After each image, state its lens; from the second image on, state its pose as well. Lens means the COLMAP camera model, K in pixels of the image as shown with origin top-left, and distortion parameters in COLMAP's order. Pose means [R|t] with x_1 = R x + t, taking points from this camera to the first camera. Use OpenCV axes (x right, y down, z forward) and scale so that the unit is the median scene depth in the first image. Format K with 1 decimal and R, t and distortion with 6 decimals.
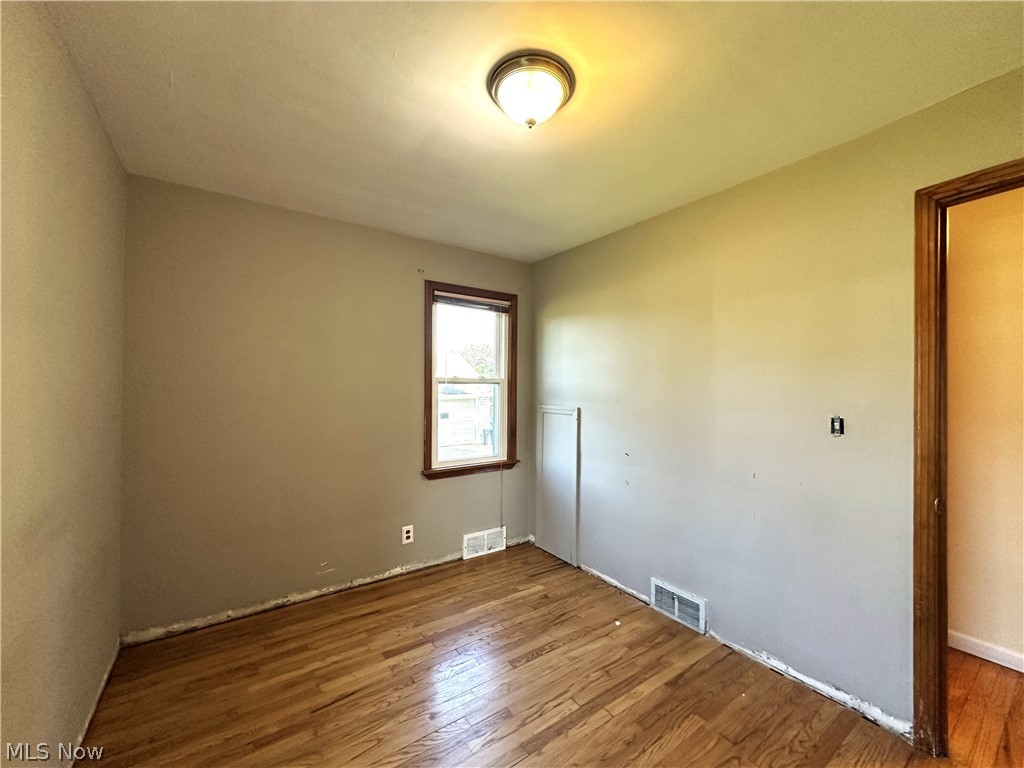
lens RADIAL K [[412.8, 0, 512.0], [0, 412.8, 384.0], [0, 0, 1]] dist [-0.000264, -0.000205]
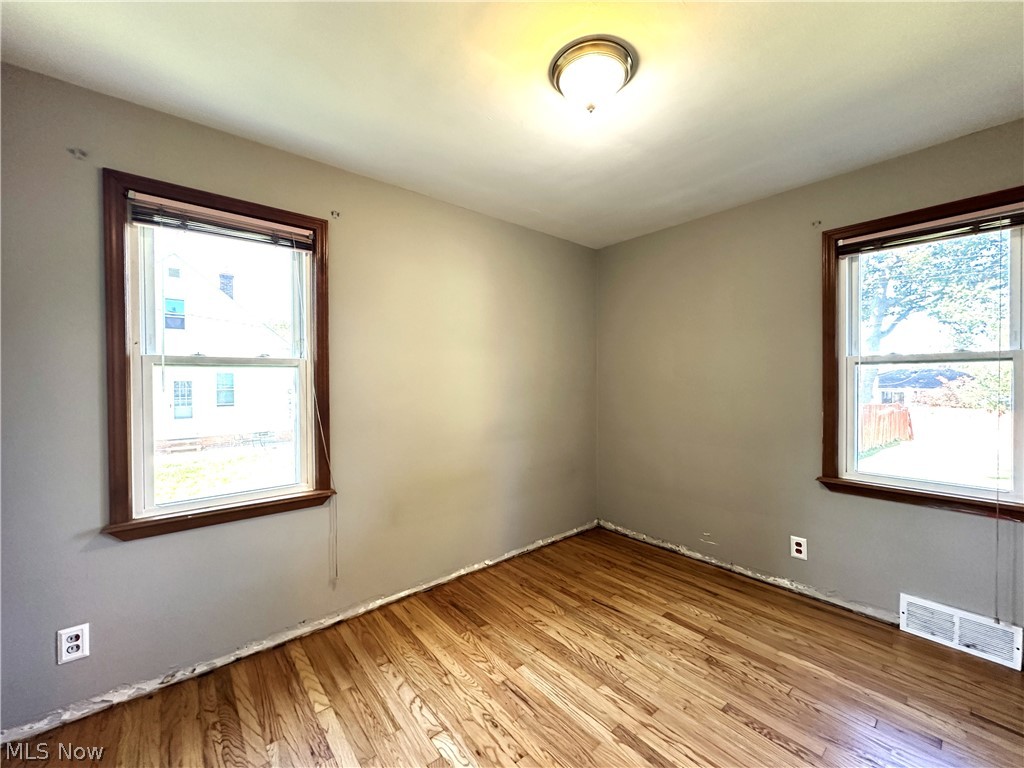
lens RADIAL K [[412.8, 0, 512.0], [0, 412.8, 384.0], [0, 0, 1]] dist [-0.000264, -0.000205]
pose [[0.073856, -0.000880, -0.997269, 0.635688], [0.014546, 0.999894, 0.000195, 0.030138], [0.997163, -0.014521, 0.073861, 0.432106]]
